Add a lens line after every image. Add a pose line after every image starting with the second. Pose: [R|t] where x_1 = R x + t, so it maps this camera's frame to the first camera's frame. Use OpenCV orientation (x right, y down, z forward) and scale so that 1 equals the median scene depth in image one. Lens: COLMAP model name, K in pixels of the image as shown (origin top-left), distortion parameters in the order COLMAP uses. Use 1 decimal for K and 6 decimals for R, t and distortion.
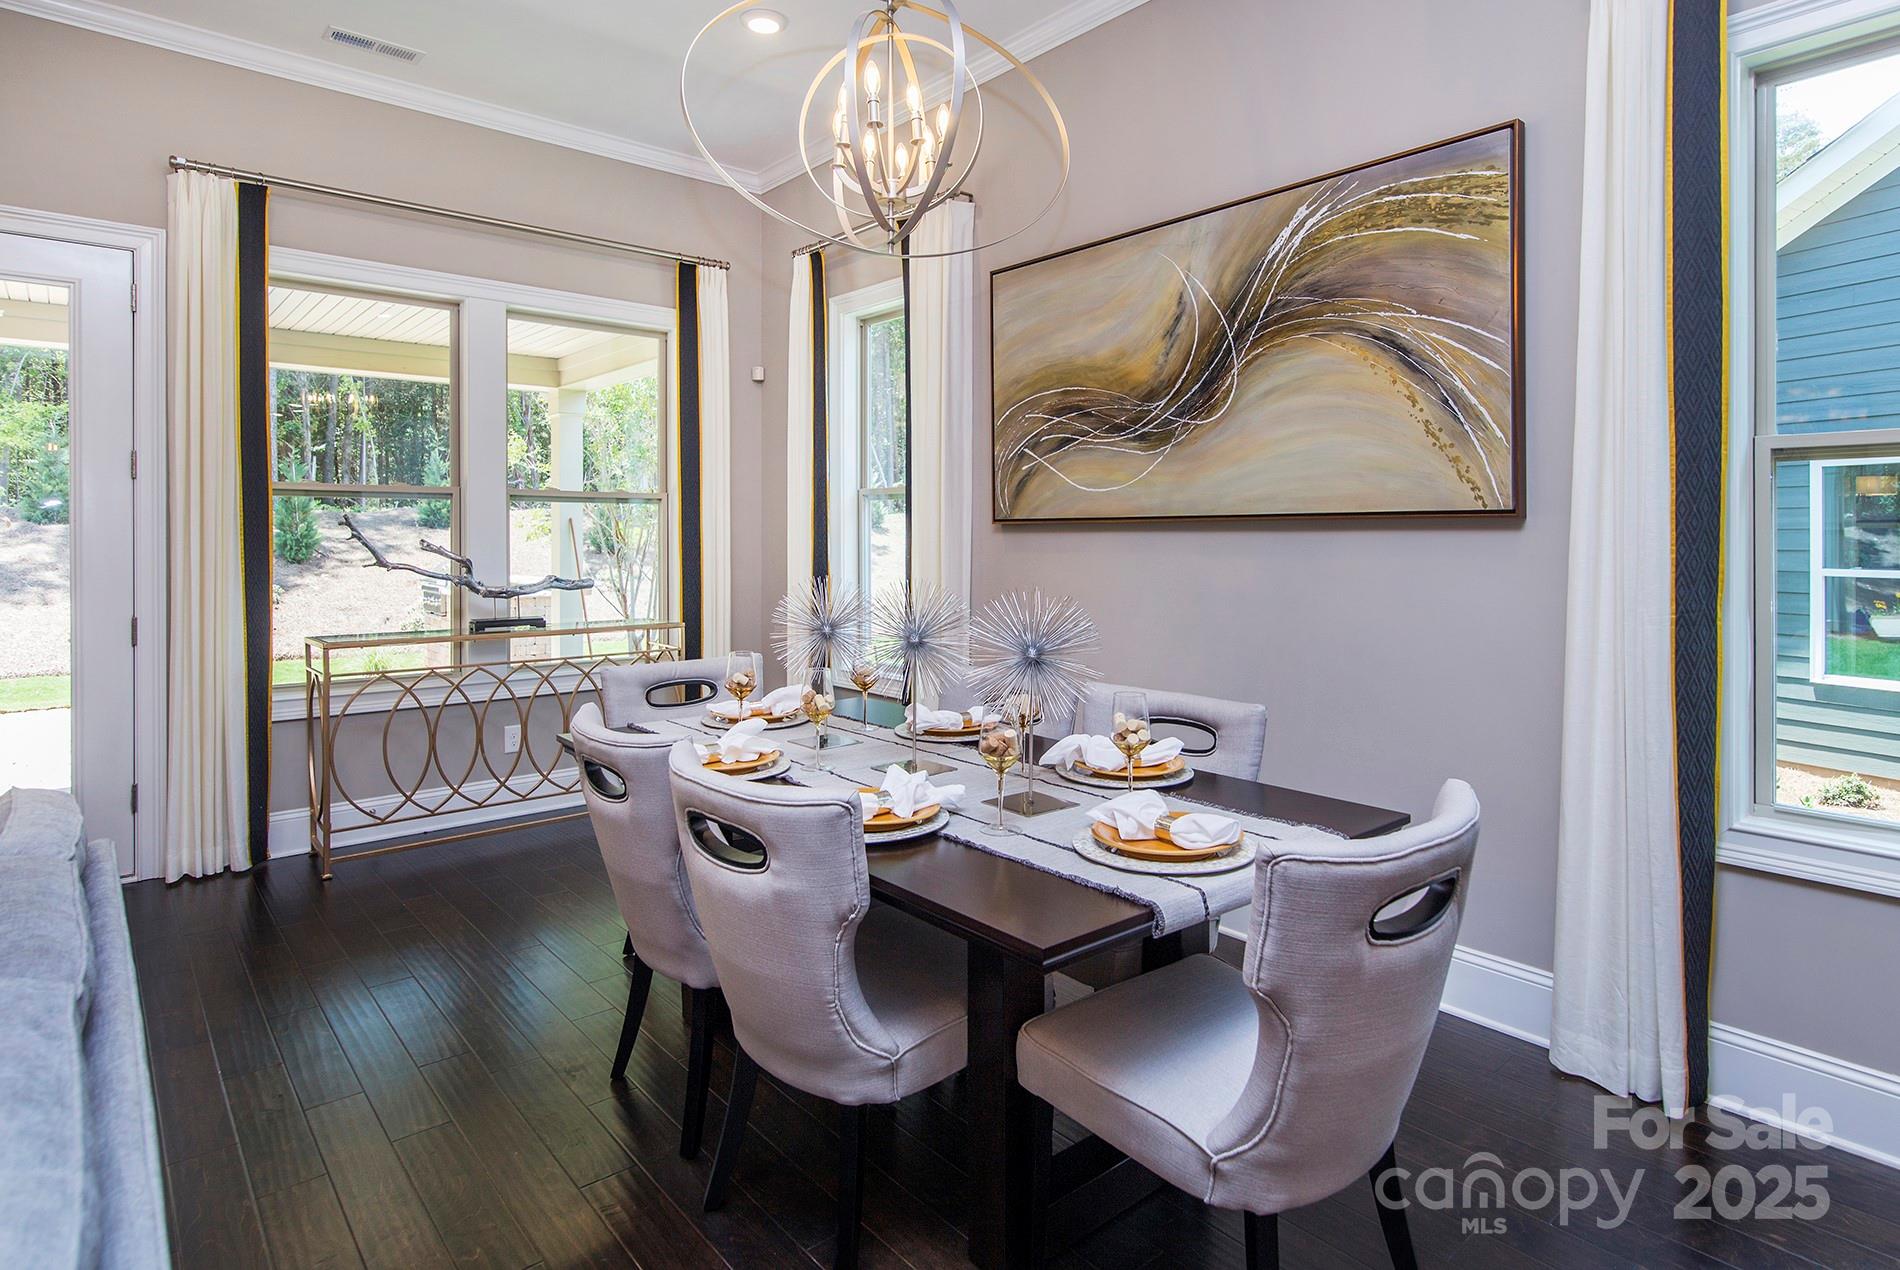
lens RADIAL K [[1038.9, 0, 1002.7], [0, 1038.9, 541.6], [0, 0, 1]] dist [0.006445, 0.001831]
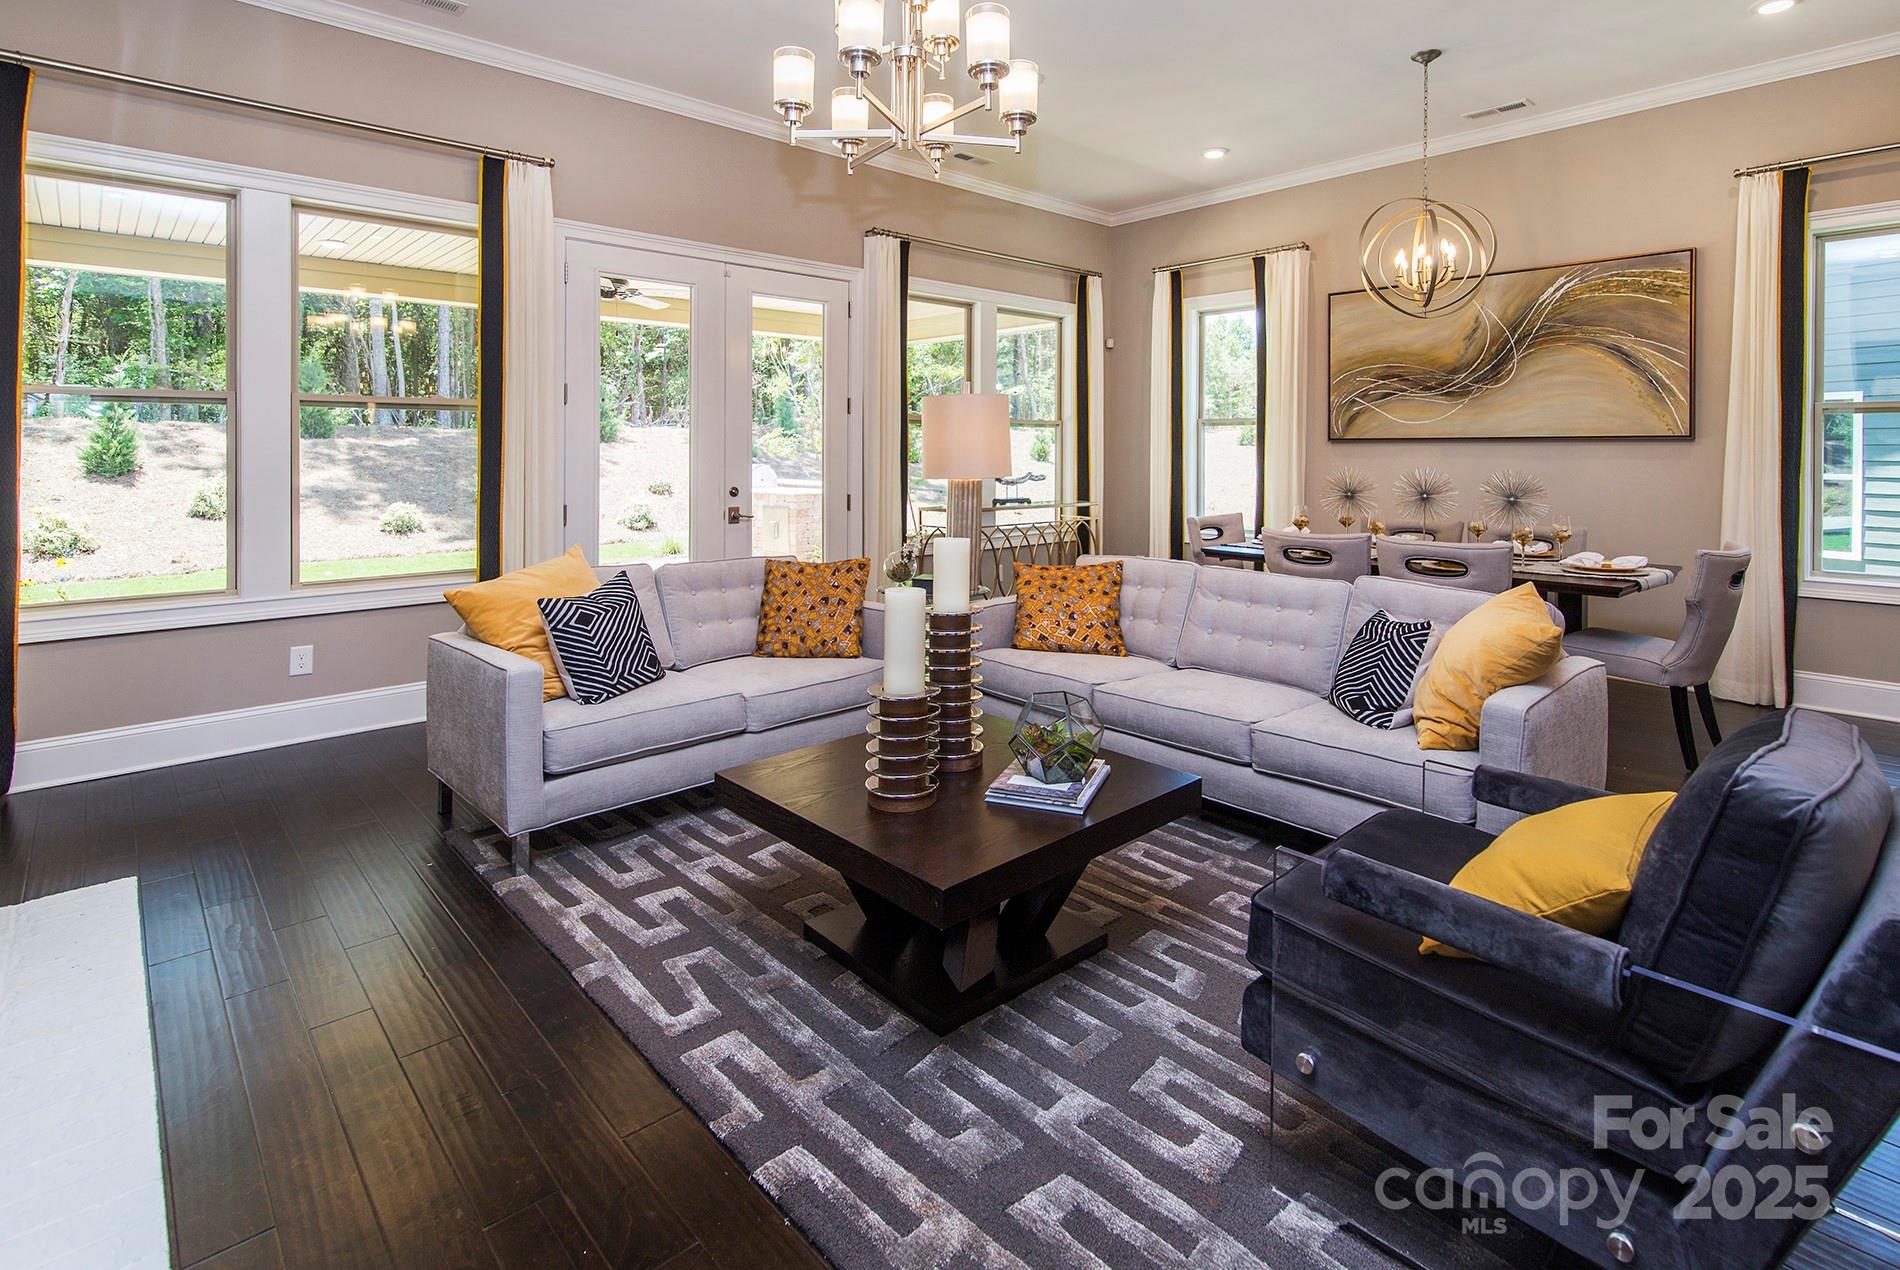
lens RADIAL K [[945.2, 0, 1002.6], [0, 945.2, 457.9], [0, 0, 1]] dist [0.008497, 0.000676]
pose [[0.999744, 0.003153, 0.022423, -0.688165], [-0.003187, 0.999994, 0.001461, 0.011404], [-0.022418, -0.001532, 0.999748, -0.641370]]
